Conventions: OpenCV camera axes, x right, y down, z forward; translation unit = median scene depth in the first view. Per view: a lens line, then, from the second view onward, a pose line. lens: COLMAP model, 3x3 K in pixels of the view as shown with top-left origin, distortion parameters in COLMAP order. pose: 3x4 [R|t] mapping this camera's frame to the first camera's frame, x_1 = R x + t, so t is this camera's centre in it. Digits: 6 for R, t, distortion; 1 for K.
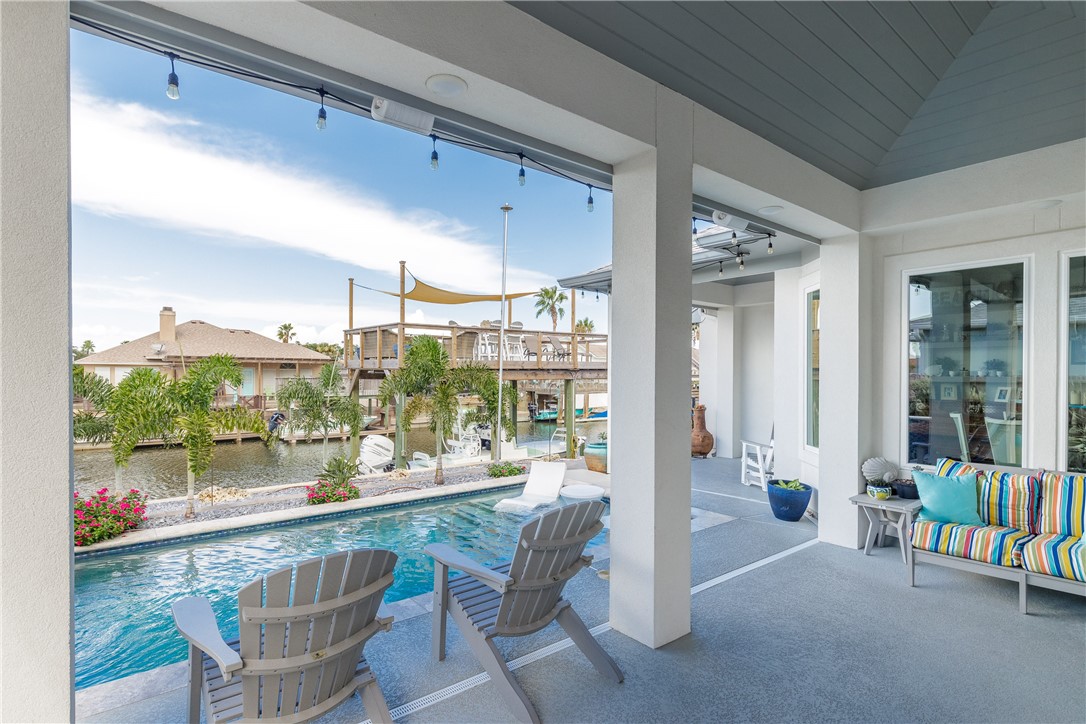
lens RADIAL K [[545.8, 0, 537.8], [0, 545.8, 372.7], [0, 0, 1]] dist [0.003110, -0.001559]
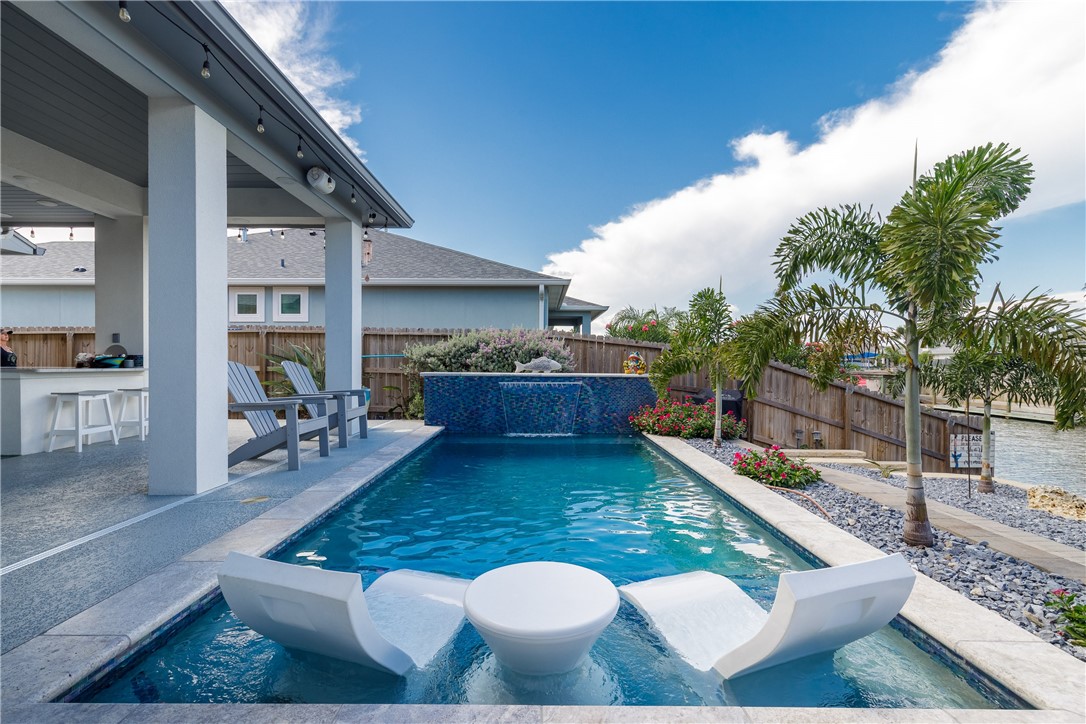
lens RADIAL K [[496.6, 0, 529.3], [0, 496.6, 368.2], [0, 0, 1]] dist [0.008162, -0.000746]
pose [[-0.638411, 0.003002, -0.769690, 0.166376], [-0.009111, 0.999893, 0.011456, 0.049264], [0.769642, 0.014326, -0.638315, 0.634575]]
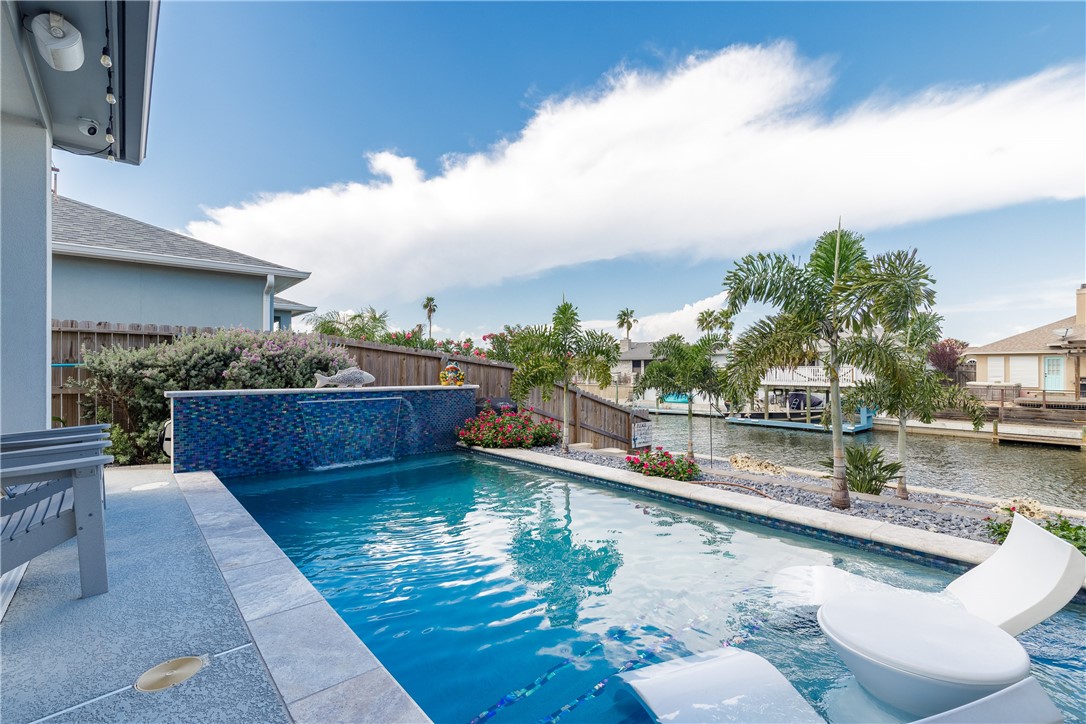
lens RADIAL K [[496.6, 0, 545.8], [0, 496.6, 363.5], [0, 0, 1]] dist [0.008162, -0.000746]
pose [[0.032527, -0.015208, -0.999355, 0.188888], [-0.002135, 0.999881, -0.015285, 0.045339], [0.999469, 0.002630, 0.032491, 0.438794]]
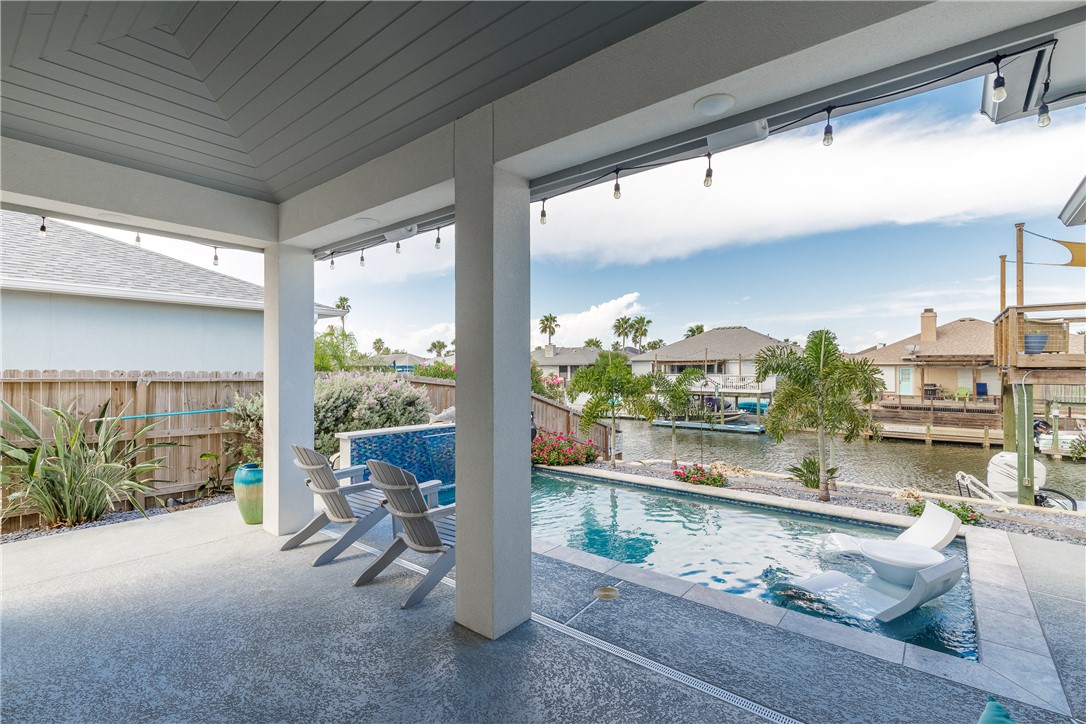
lens RADIAL K [[496.6, 0, 542.2], [0, 496.6, 363.1], [0, 0, 1]] dist [0.008162, -0.000746]
pose [[0.202000, -0.016108, -0.979253, 0.326576], [0.000351, 0.999866, -0.016375, -0.002113], [0.979385, 0.002964, 0.201978, 0.250049]]
